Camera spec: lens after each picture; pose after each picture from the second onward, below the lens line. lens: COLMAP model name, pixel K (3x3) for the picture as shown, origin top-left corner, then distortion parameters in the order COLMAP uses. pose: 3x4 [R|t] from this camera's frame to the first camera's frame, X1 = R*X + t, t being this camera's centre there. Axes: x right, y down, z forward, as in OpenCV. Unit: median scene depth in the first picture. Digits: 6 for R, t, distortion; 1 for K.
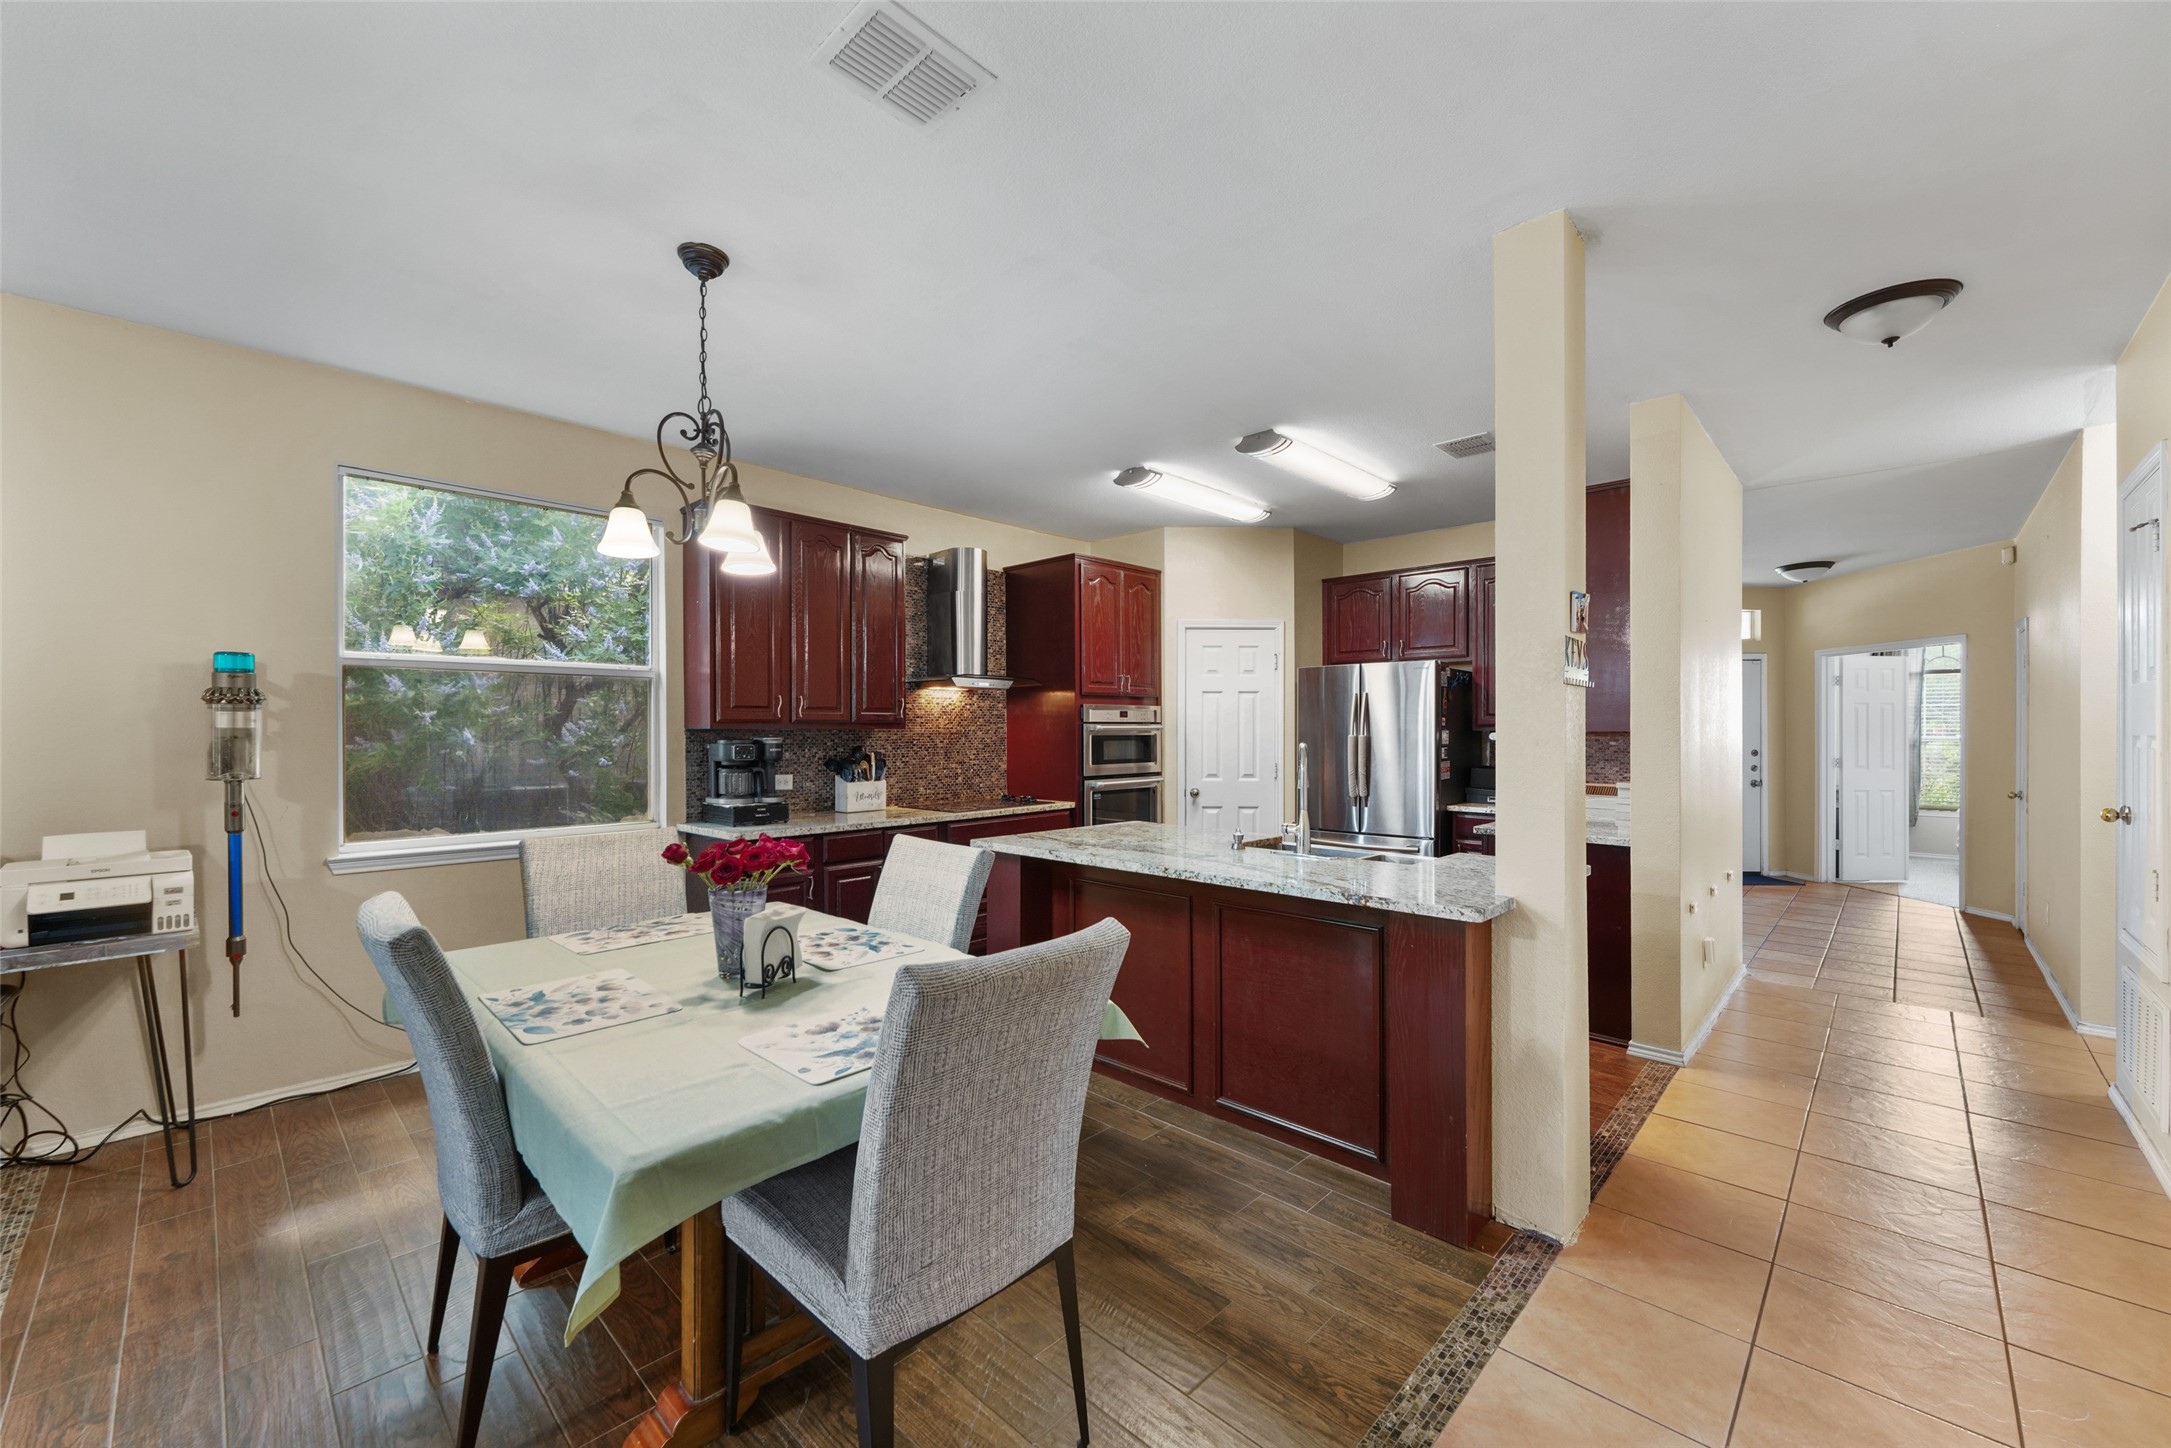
lens RADIAL K [[856.7, 0, 1074.5], [0, 856.7, 730.2], [0, 0, 1]] dist [0.005818, -0.001472]
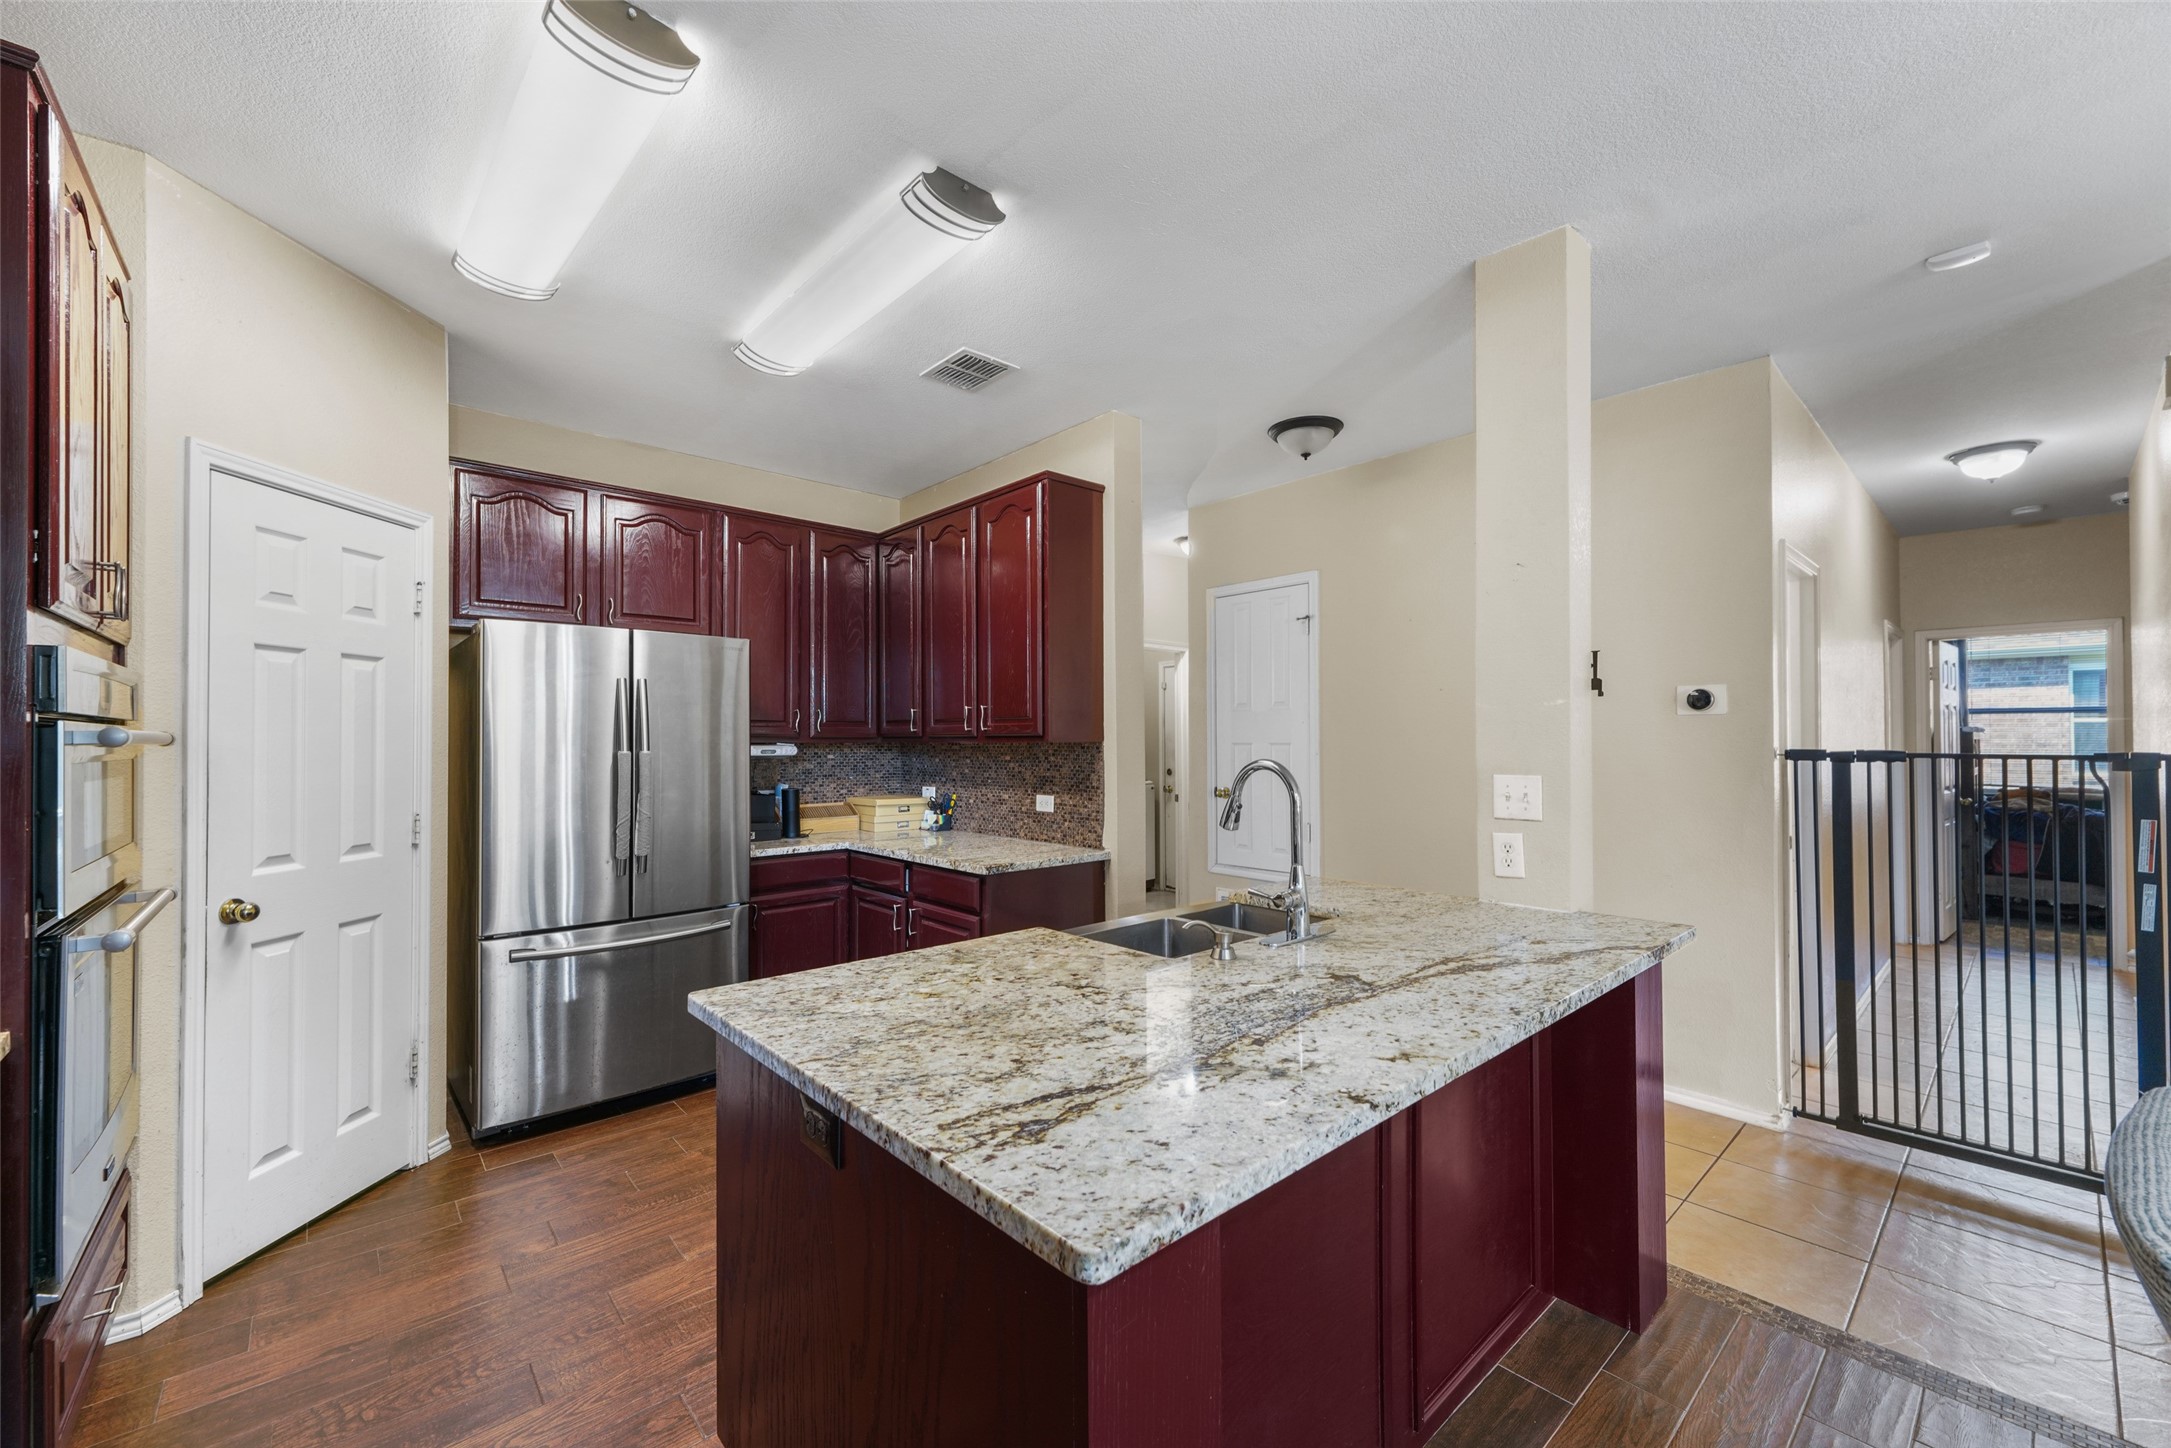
lens RADIAL K [[856.7, 0, 1074.1], [0, 856.7, 719.4], [0, 0, 1]] dist [0.005818, -0.001472]
pose [[0.083685, 0.023998, 0.996203, -0.346135], [0.006494, 0.999676, -0.024628, 0.000816], [-0.996471, 0.008530, 0.083502, 1.008227]]
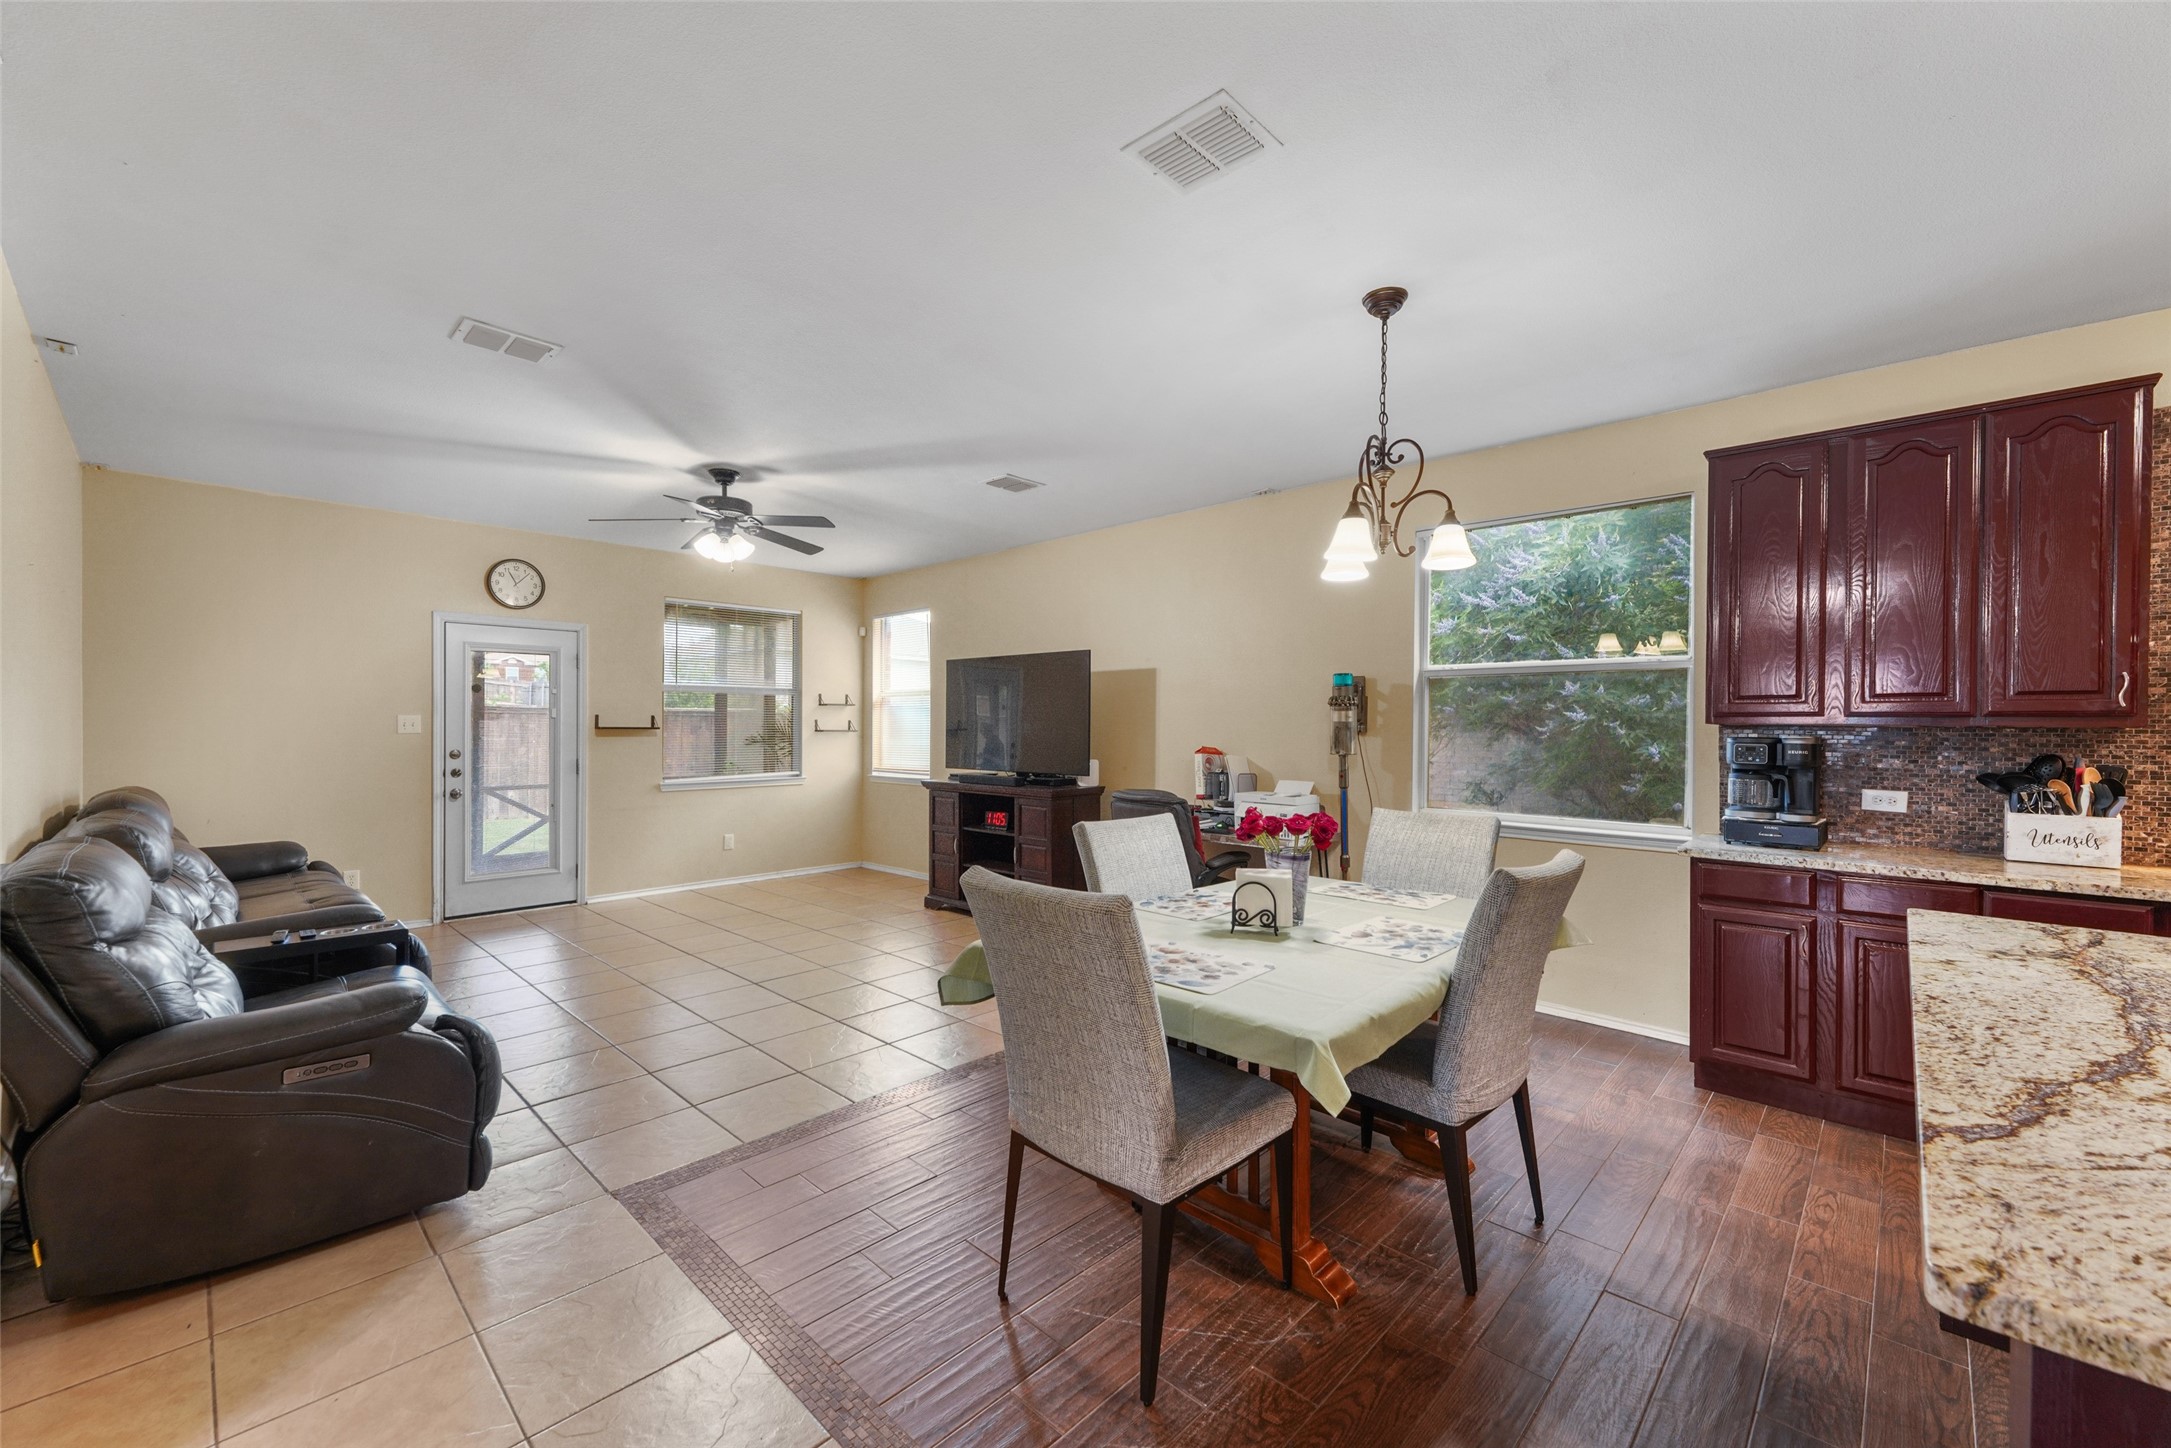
lens RADIAL K [[856.7, 0, 1066.2], [0, 856.7, 726.9], [0, 0, 1]] dist [0.005818, -0.001472]
pose [[-0.004530, 0.003487, -0.999984, 0.491819], [-0.011101, 0.999932, 0.003537, 0.005816], [0.999928, 0.011117, -0.004491, 0.423259]]
